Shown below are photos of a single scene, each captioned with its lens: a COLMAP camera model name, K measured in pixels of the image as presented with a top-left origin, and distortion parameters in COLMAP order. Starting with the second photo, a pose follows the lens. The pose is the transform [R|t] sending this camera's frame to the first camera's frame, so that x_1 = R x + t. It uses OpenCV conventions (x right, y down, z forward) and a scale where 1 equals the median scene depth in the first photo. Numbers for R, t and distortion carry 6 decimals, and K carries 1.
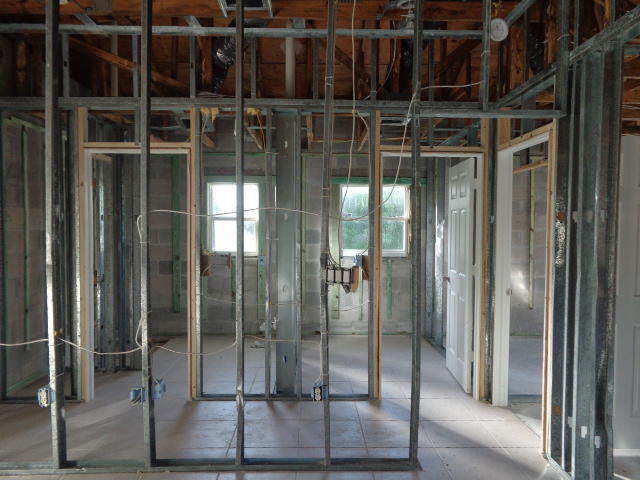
lens RADIAL K [[483.2, 0, 320.0], [0, 483.2, 240.0], [0, 0, 1]] dist [-0.001472, -0.000175]
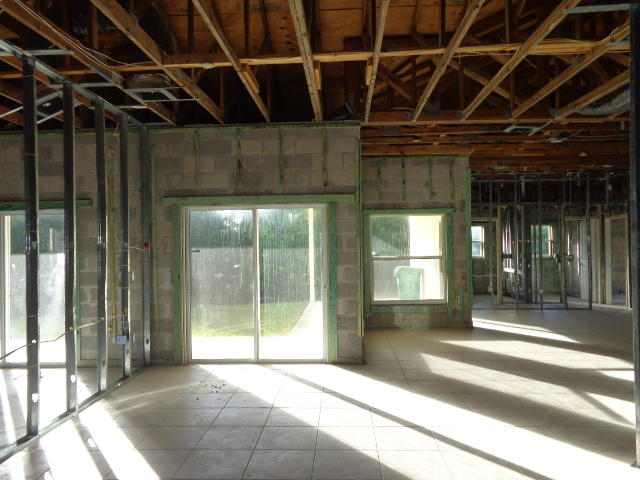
lens RADIAL K [[483.2, 0, 320.0], [0, 483.2, 240.0], [0, 0, 1]] dist [-0.001472, -0.000175]
pose [[0.997224, -0.010132, -0.073763, -1.033011], [0.007609, 0.999379, -0.034405, 0.032776], [0.074066, 0.033749, 0.996682, -1.856982]]
